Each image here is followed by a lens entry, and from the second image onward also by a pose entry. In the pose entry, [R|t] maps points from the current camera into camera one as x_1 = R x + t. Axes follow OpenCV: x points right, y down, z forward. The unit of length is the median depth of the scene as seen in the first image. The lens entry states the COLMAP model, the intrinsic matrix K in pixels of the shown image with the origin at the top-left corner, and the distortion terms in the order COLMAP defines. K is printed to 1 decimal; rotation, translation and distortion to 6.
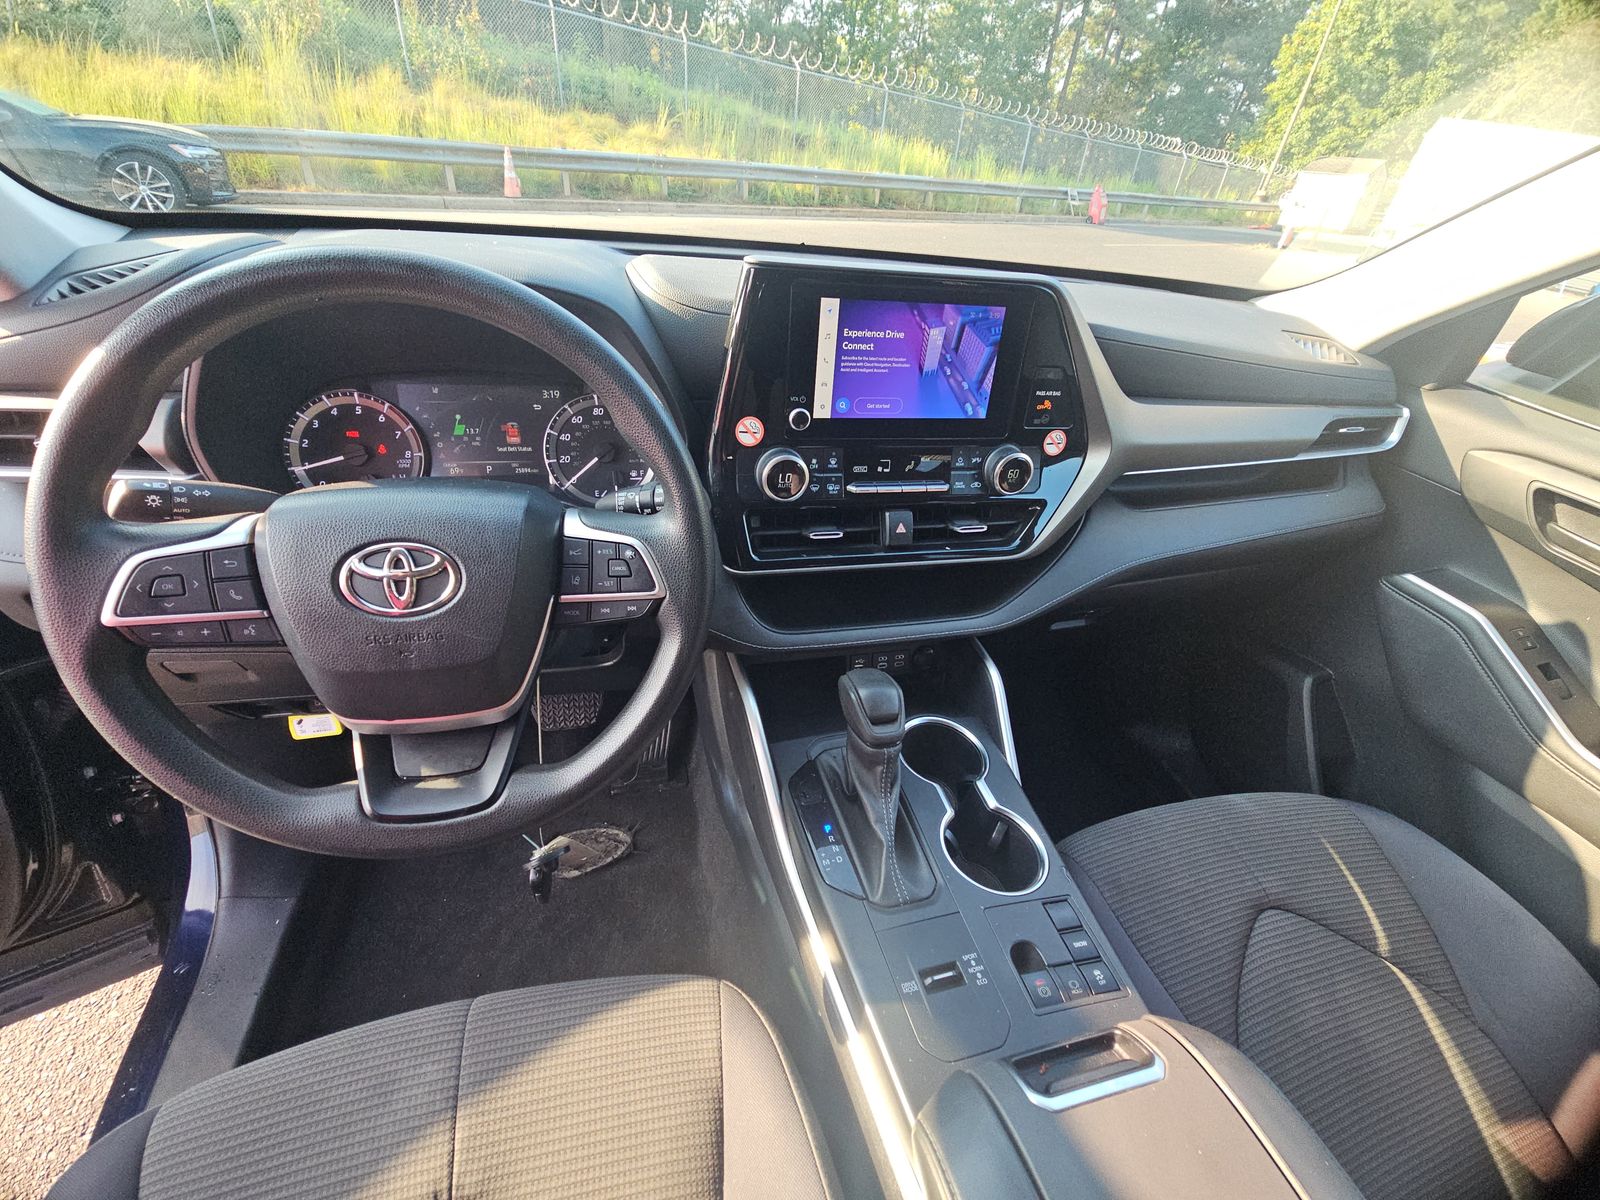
lens RADIAL K [[642.9, 0, 800.0], [0, 642.9, 600.0], [0, 0, 1]] dist [0.000487, -0.000440]
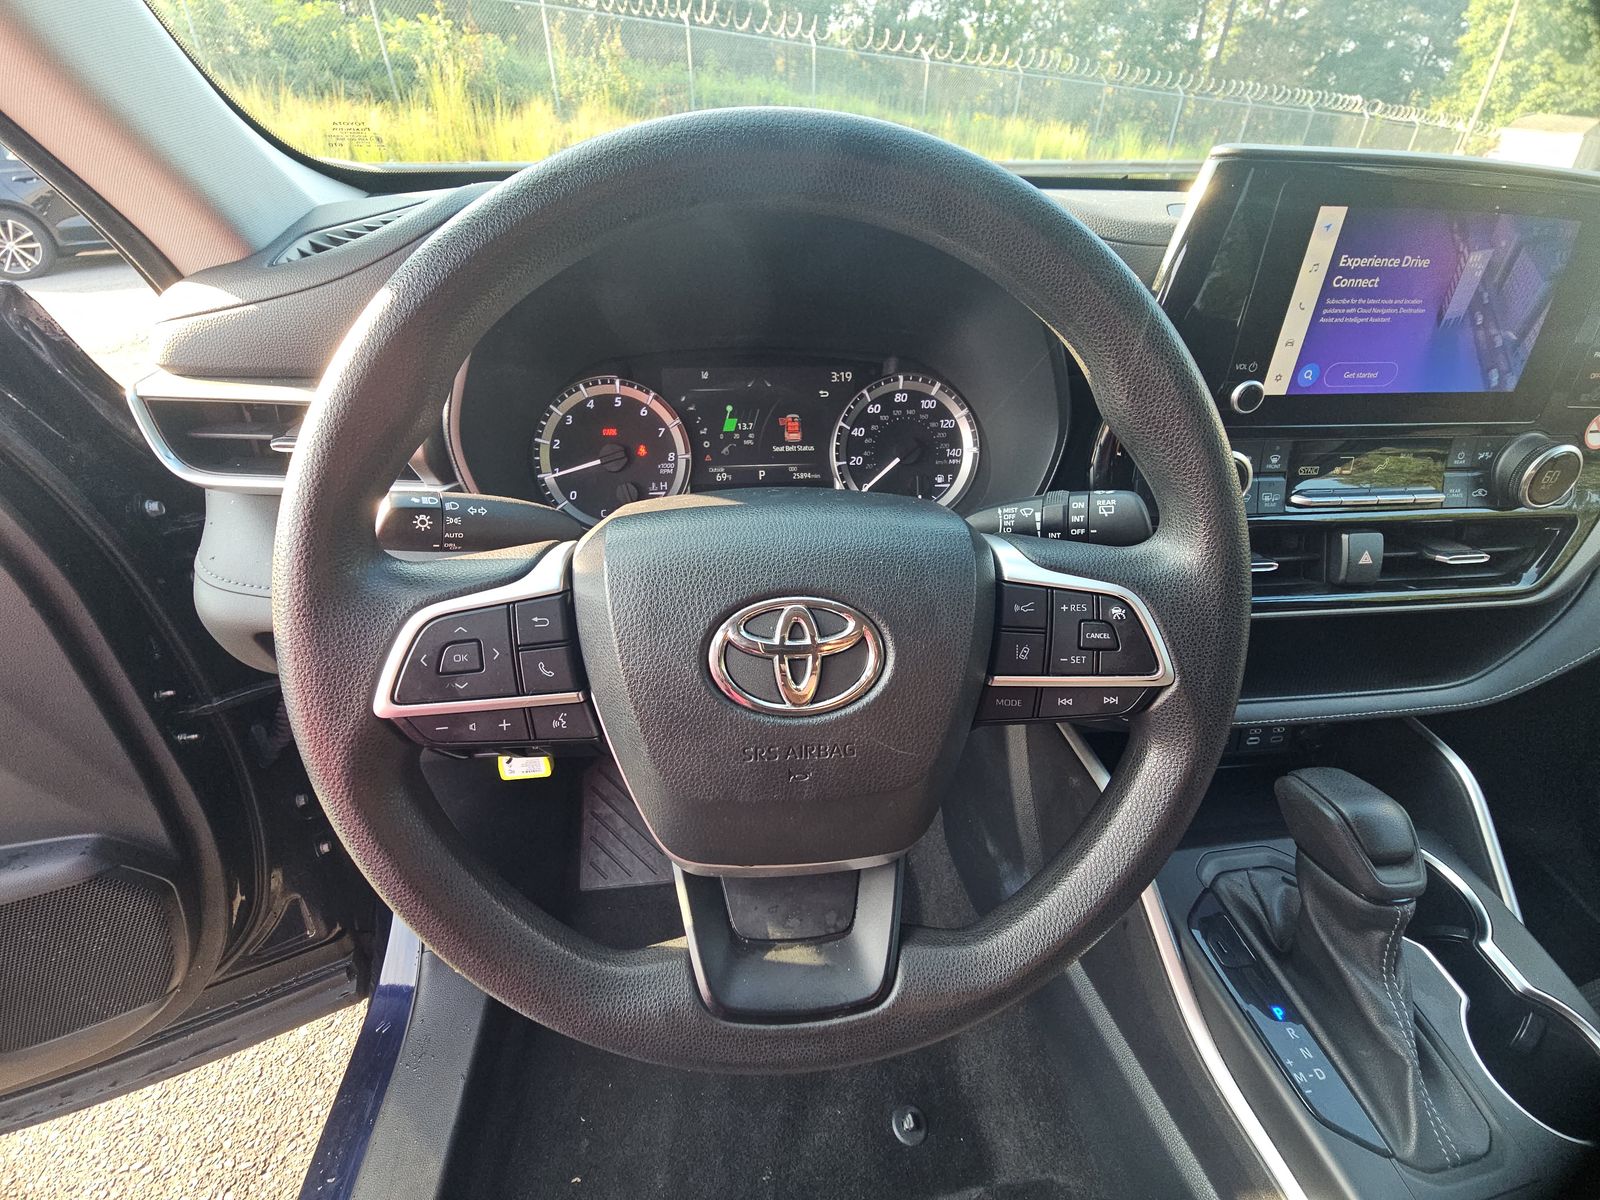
lens RADIAL K [[636.4, 0, 791.7], [0, 636.4, 596.3], [0, 0, 1]] dist [0.007399, -0.007695]
pose [[0.986799, 0.022756, -0.160342, -0.324984], [-0.024103, 0.999689, -0.006461, -0.051838], [0.160145, 0.010240, 0.987040, 0.245169]]
